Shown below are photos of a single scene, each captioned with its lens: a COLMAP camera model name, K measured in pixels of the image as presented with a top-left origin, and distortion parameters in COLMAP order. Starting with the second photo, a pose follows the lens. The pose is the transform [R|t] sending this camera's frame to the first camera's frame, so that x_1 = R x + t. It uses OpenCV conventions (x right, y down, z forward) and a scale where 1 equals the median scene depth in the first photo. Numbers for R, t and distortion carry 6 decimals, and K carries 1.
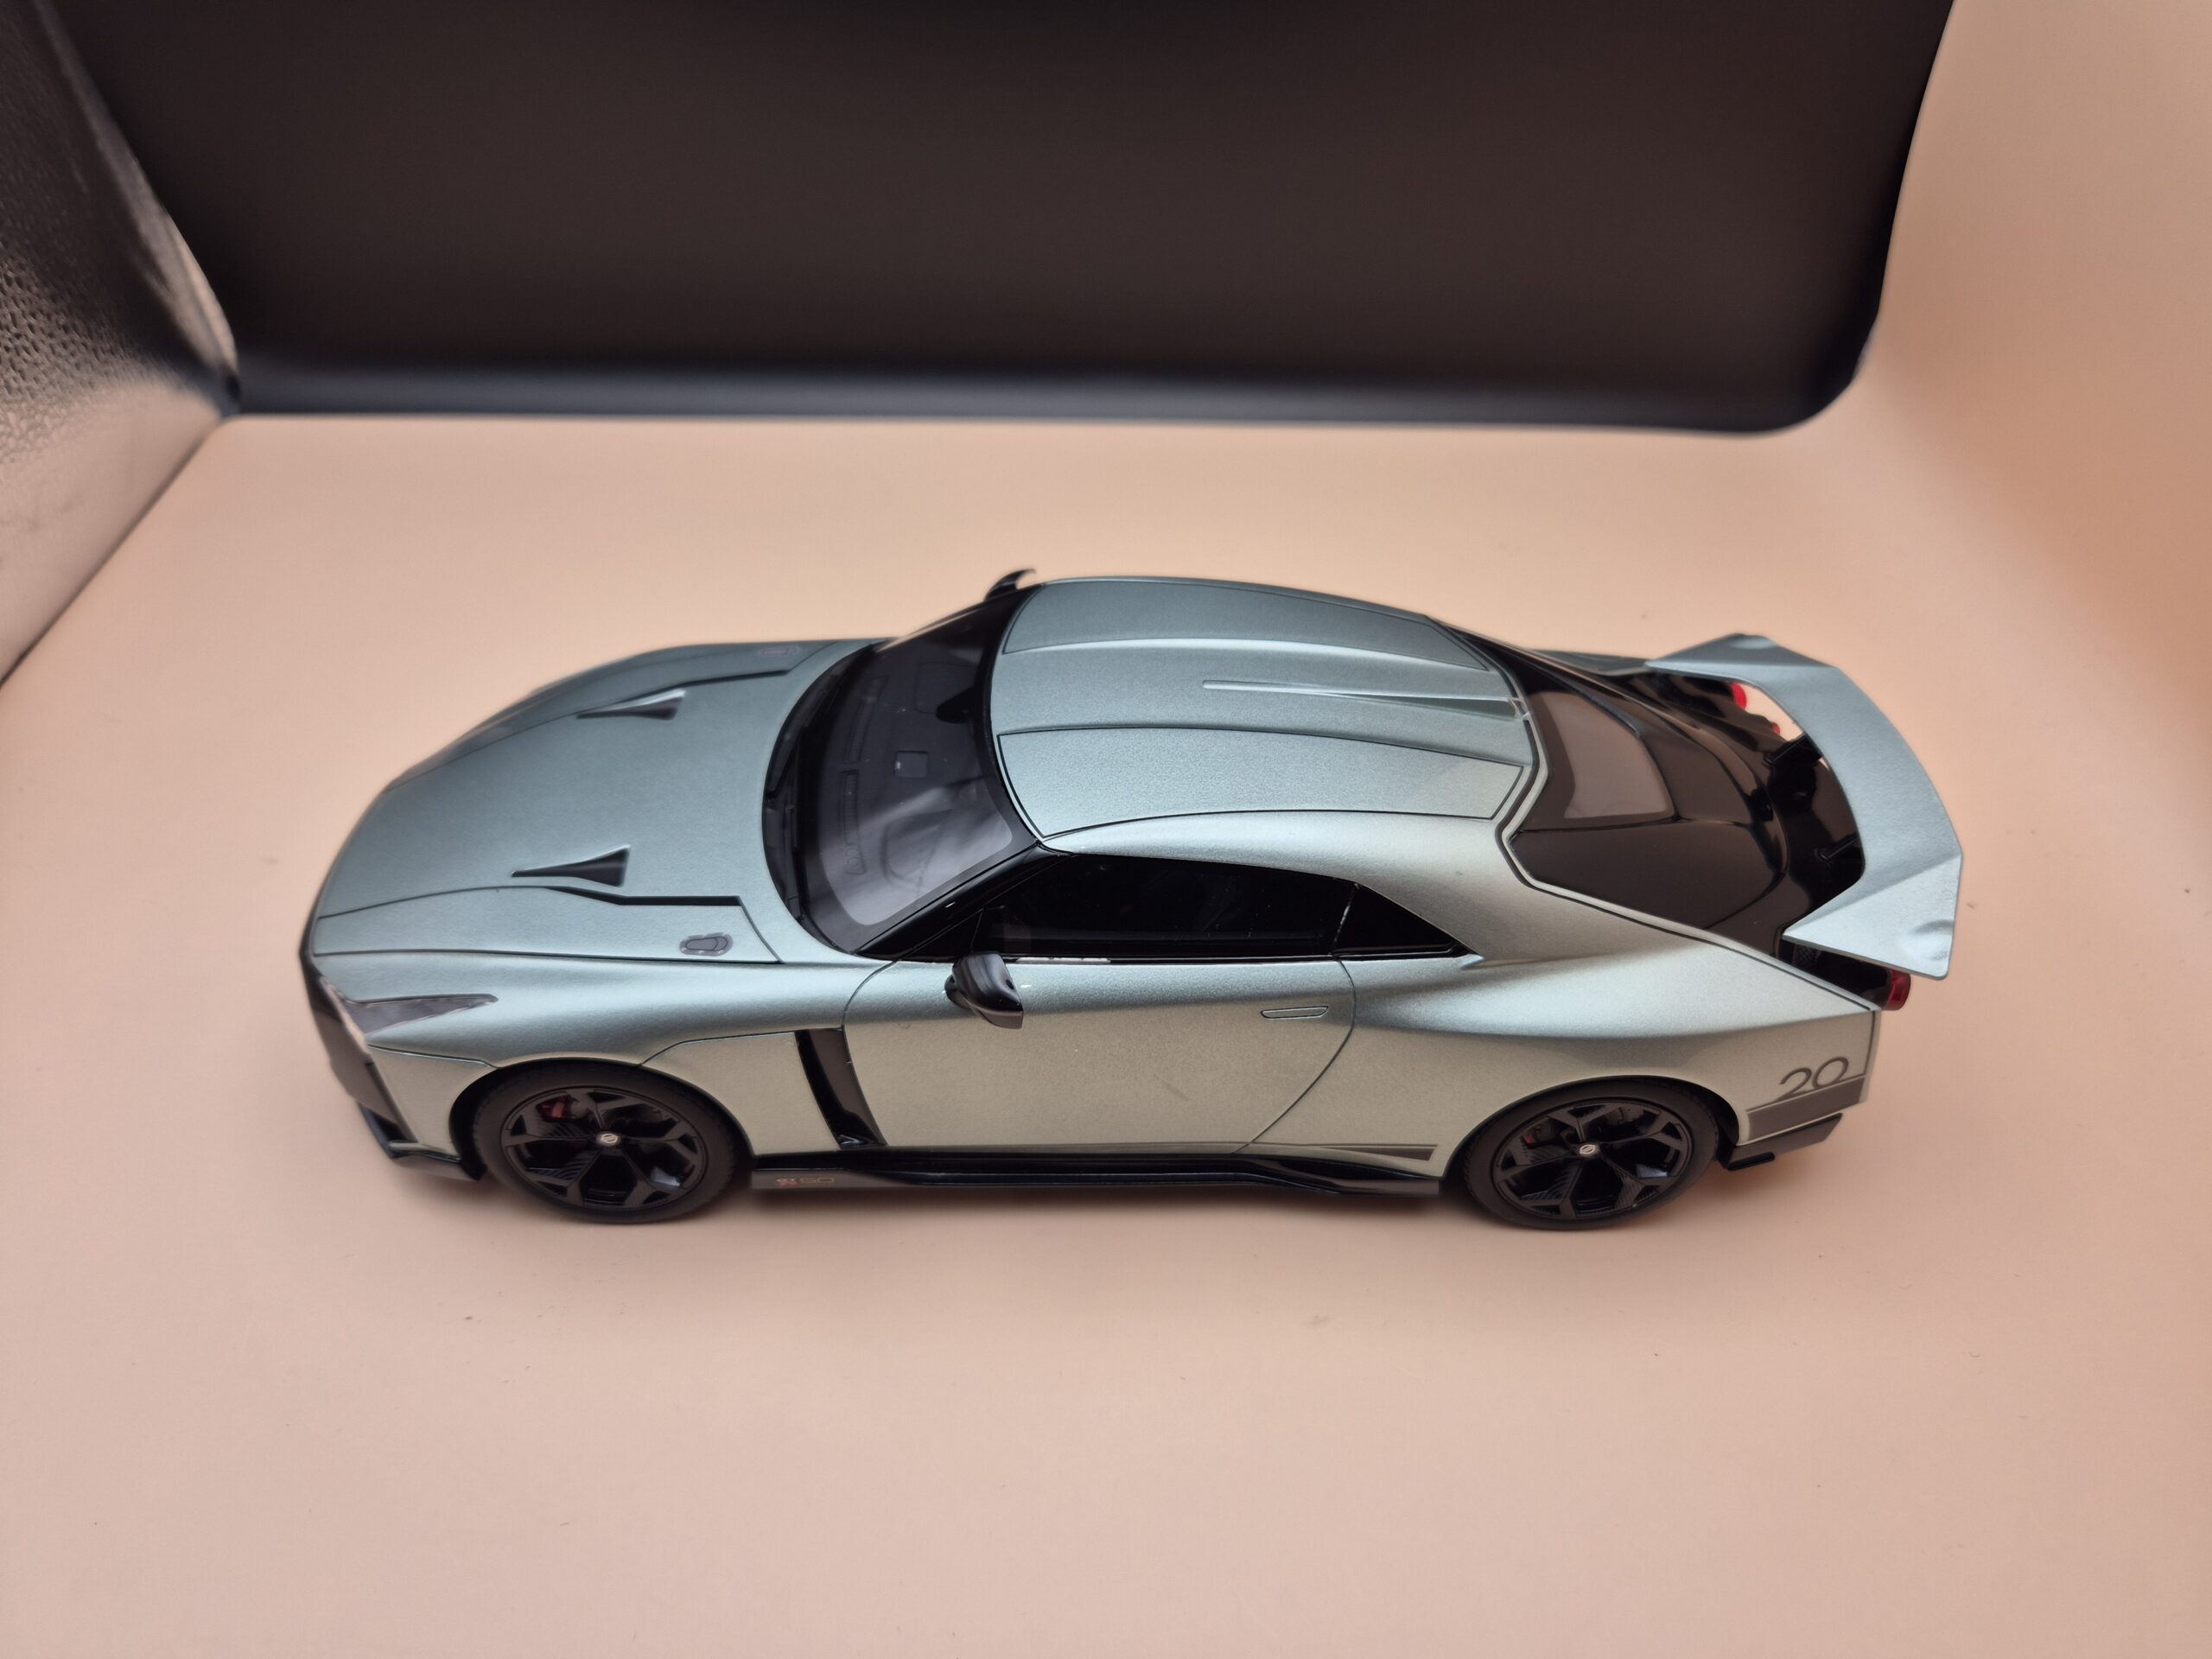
lens RADIAL K [[1568.8, 0, 1106.0], [0, 1568.8, 829.5], [0, 0, 1]] dist [-0.009998, -0.005524]
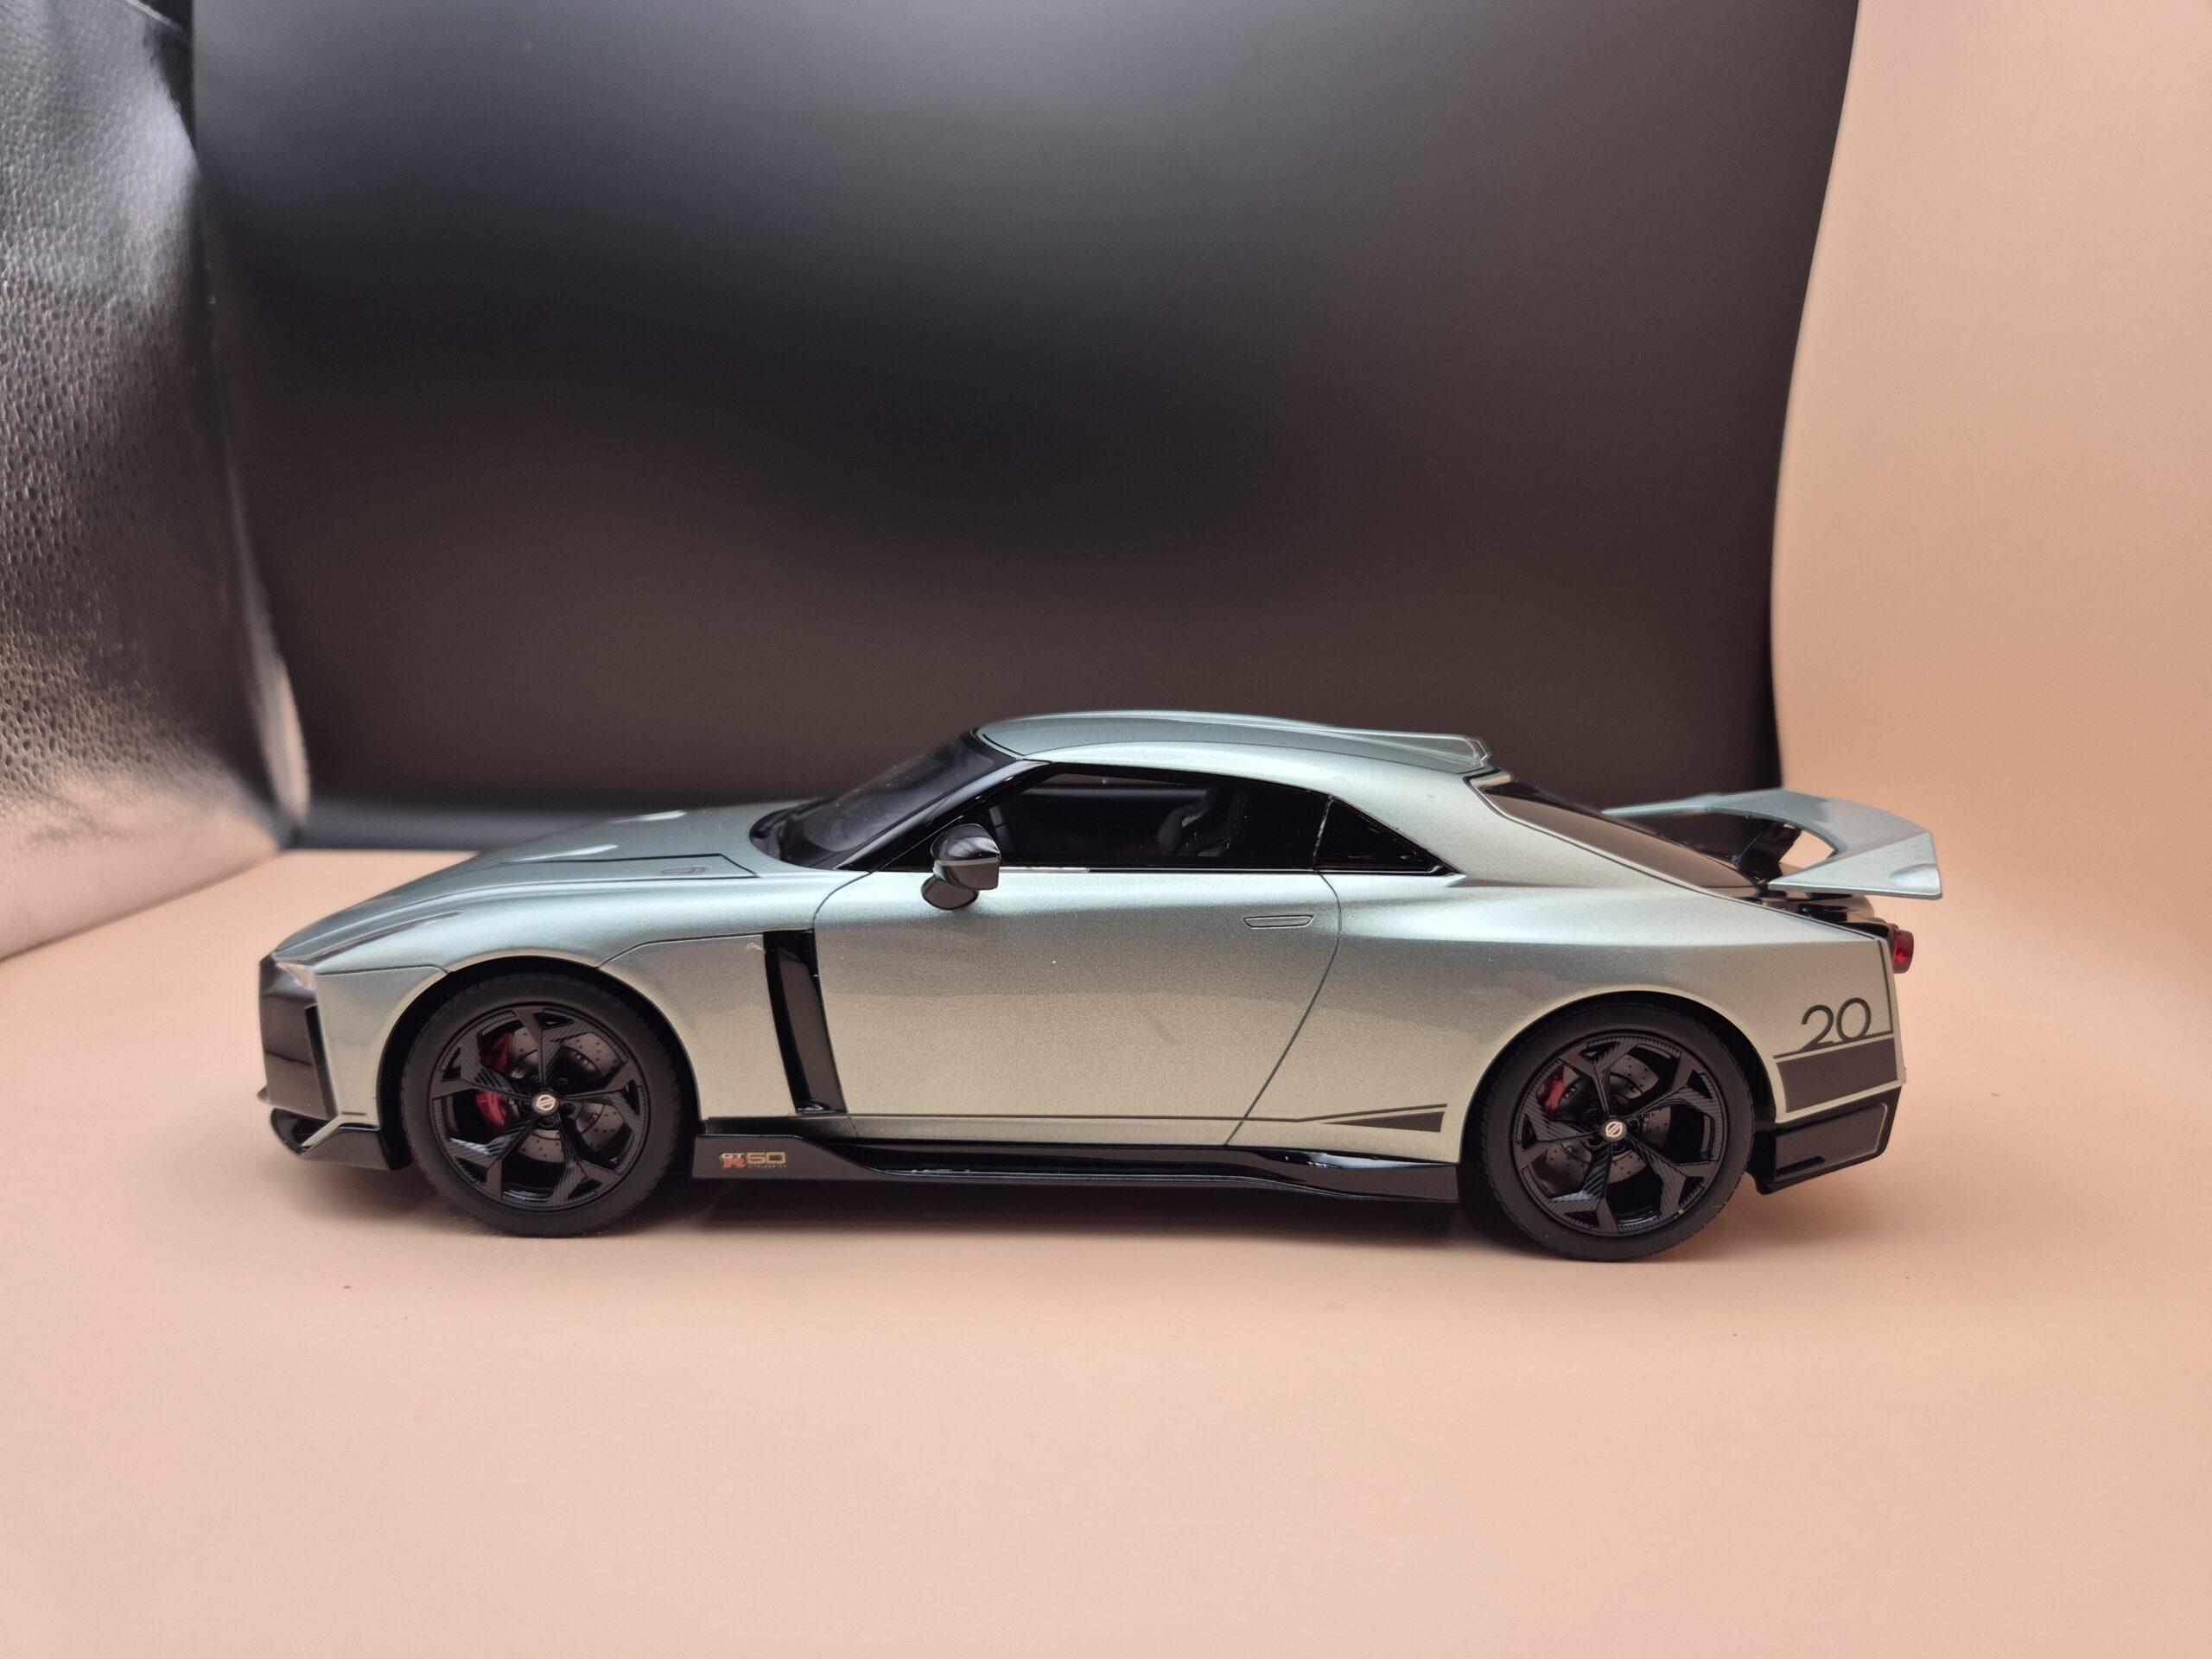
lens RADIAL K [[1568.8, 0, 1106.0], [0, 1568.8, 829.5], [0, 0, 1]] dist [-0.009998, -0.005524]
pose [[0.999984, -0.005650, -0.000934, 0.013958], [0.004351, 0.855627, -0.517575, 0.542186], [0.003723, 0.517562, 0.855637, 0.131883]]
